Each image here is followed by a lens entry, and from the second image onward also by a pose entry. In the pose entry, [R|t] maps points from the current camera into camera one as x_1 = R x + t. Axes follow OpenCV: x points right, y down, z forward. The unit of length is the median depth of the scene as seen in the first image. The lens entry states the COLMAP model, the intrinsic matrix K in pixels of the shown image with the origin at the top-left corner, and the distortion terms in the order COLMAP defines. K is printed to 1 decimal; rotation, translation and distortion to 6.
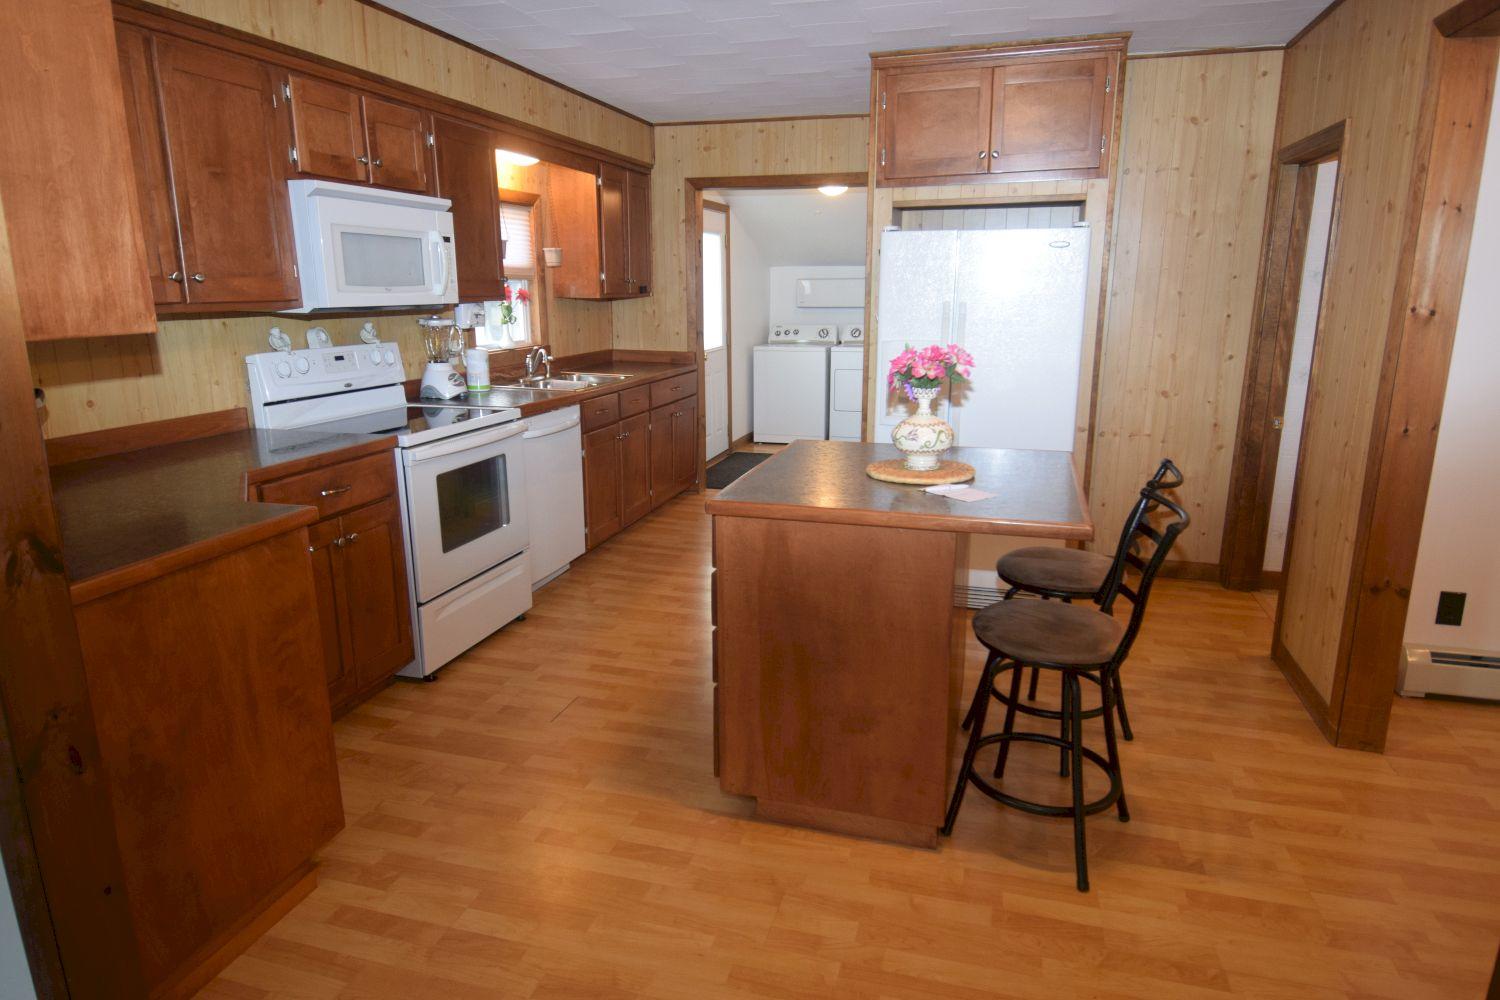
lens RADIAL K [[897.0, 0, 755.5], [0, 897.0, 495.3], [0, 0, 1]] dist [0.057656, -0.061216]
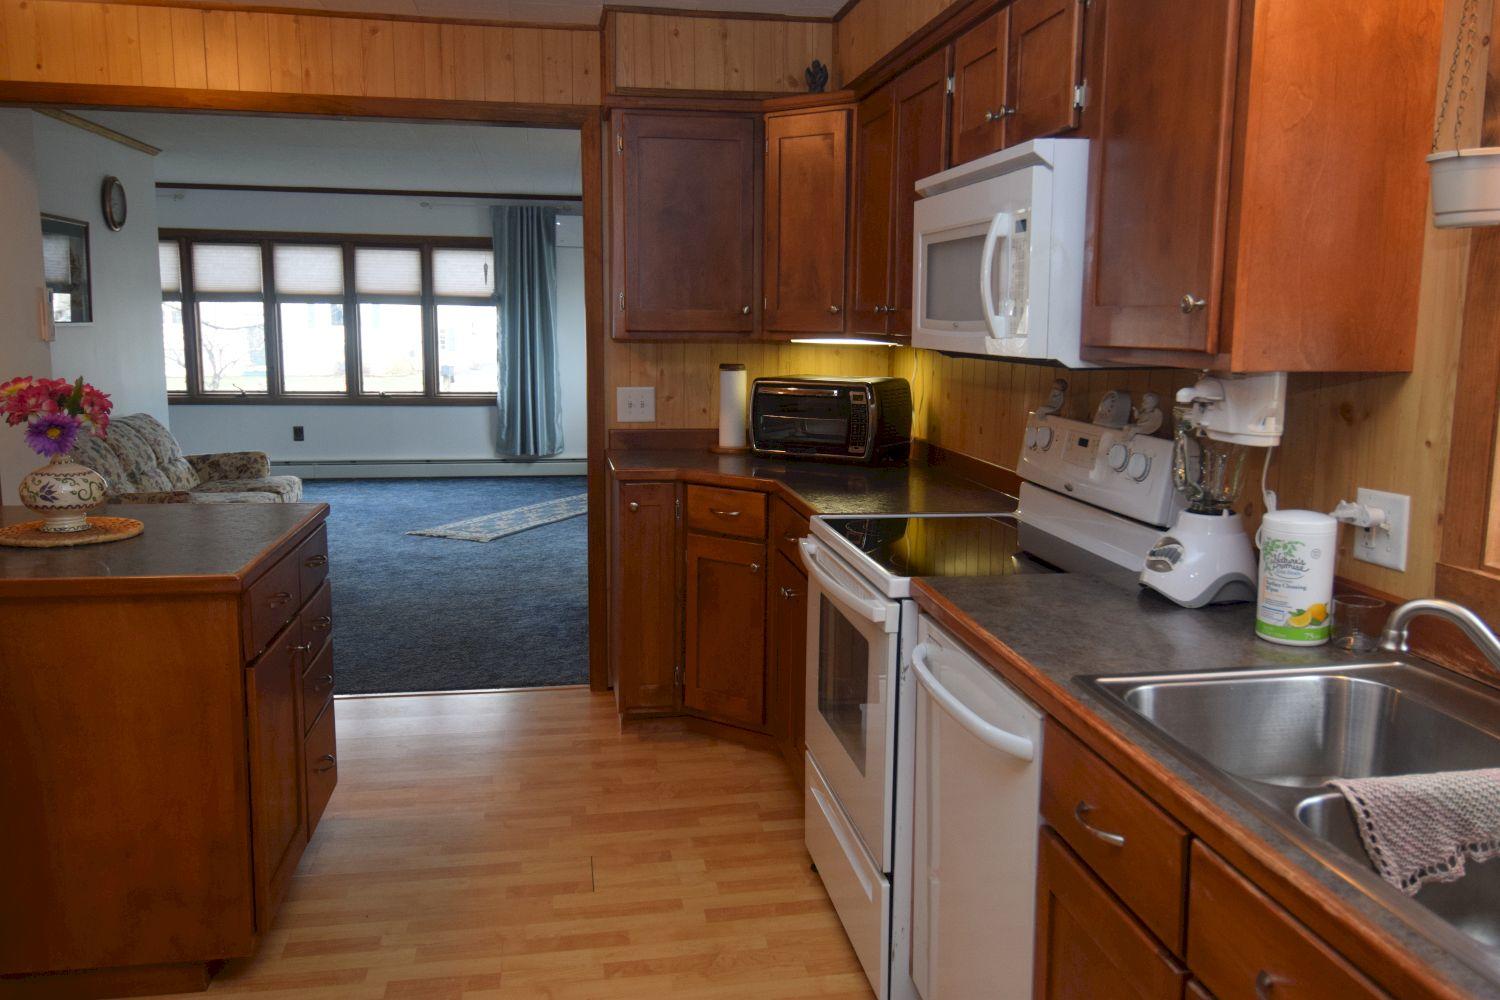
lens RADIAL K [[1184.5, 0, 753.2], [0, 1184.5, 495.4], [0, 0, 1]] dist [0.002189, 0.000553]
pose [[-0.902484, 0.059262, -0.426627, 0.059839], [-0.105666, 0.929760, 0.352676, -0.362355], [0.417562, 0.363364, -0.832832, 1.541376]]
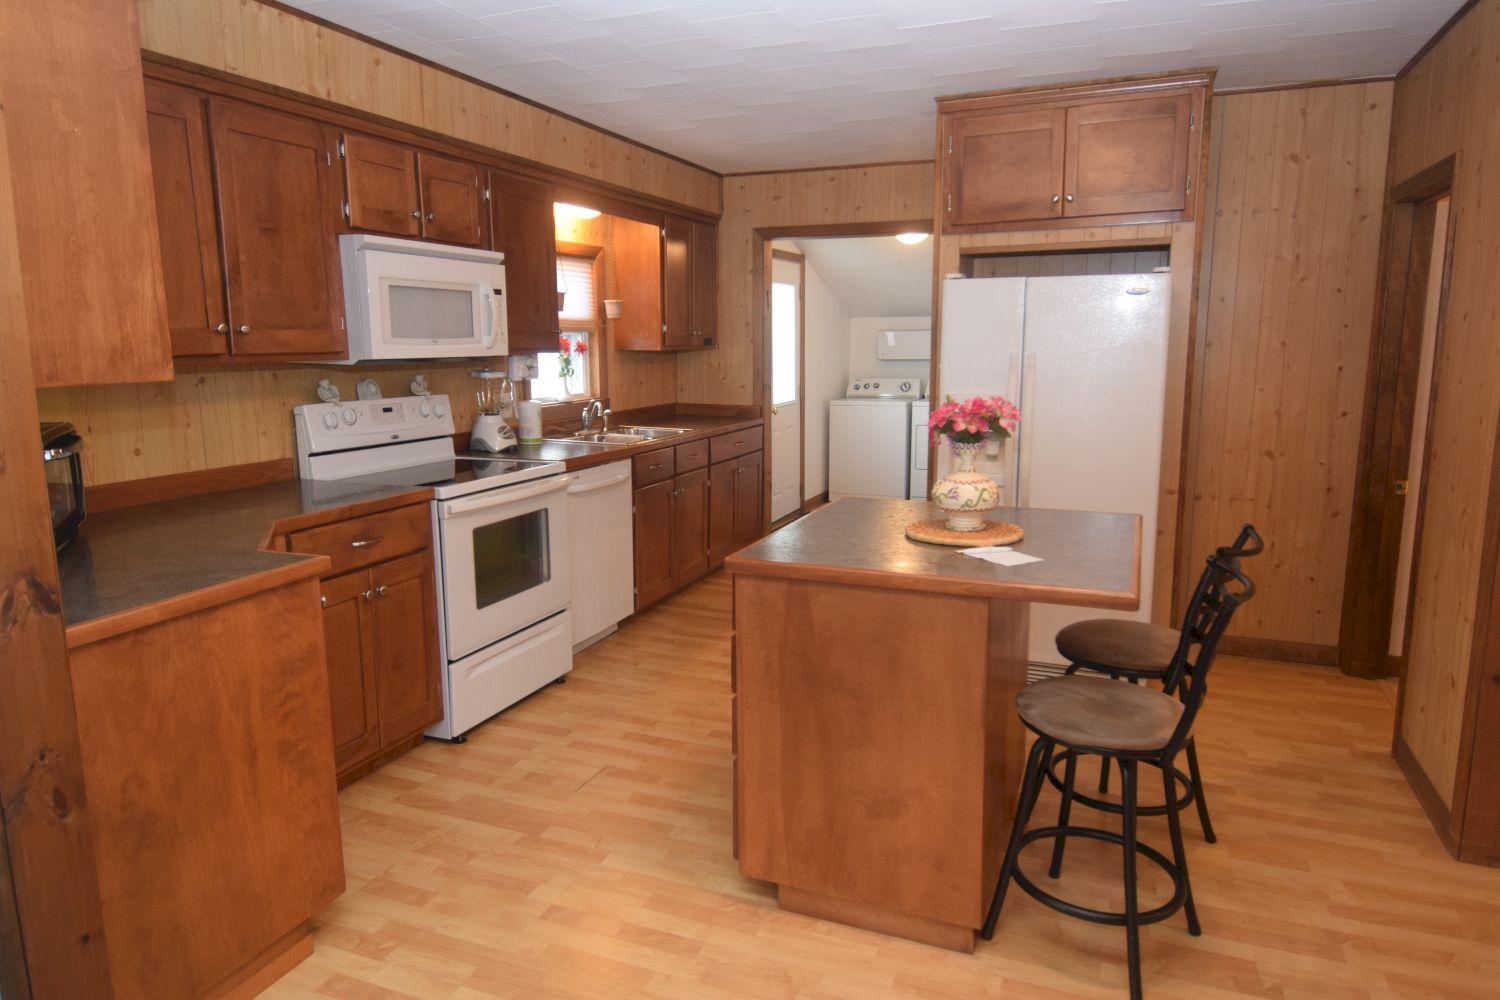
lens RADIAL K [[955.3, 0, 753.9], [0, 955.3, 494.0], [0, 0, 1]] dist [0.064075, -0.068088]
pose [[0.994741, 0.013868, -0.101478, 0.049074], [-0.020750, 0.997532, -0.067082, 0.003326], [0.100297, 0.068835, 0.992574, -0.003161]]
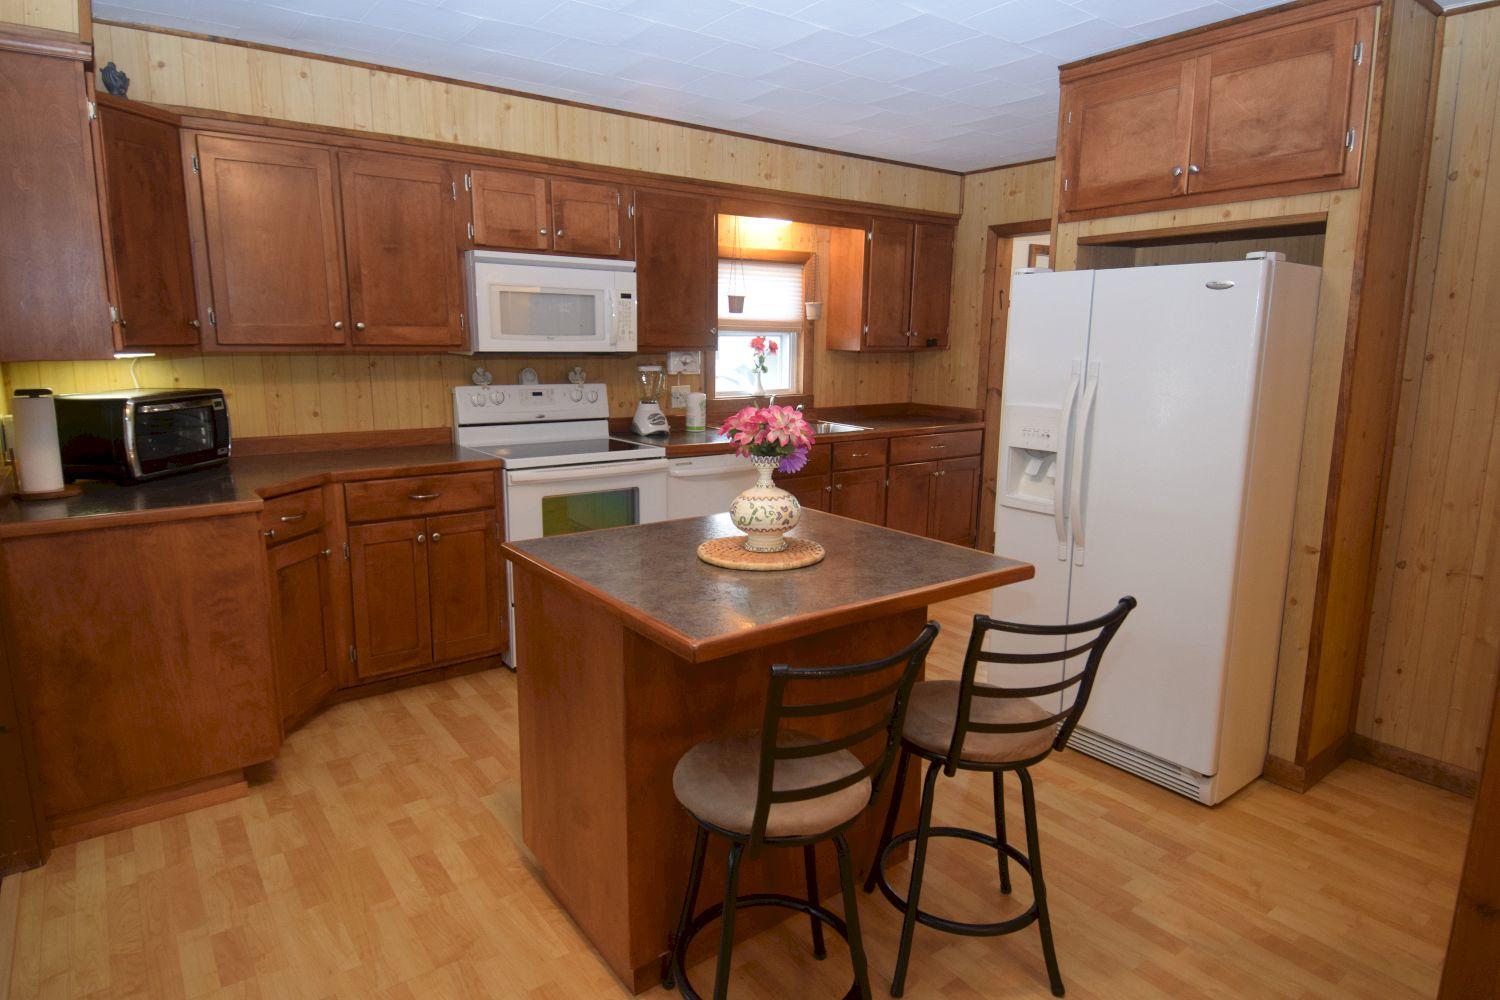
lens RADIAL K [[868.1, 0, 747.9], [0, 868.1, 491.4], [0, 0, 1]] dist [0.068662, -0.075530]
pose [[0.793111, 0.115650, -0.597997, 0.475457], [-0.150009, 0.988654, -0.007752, -0.054448], [0.590316, 0.095853, 0.801461, 0.237682]]
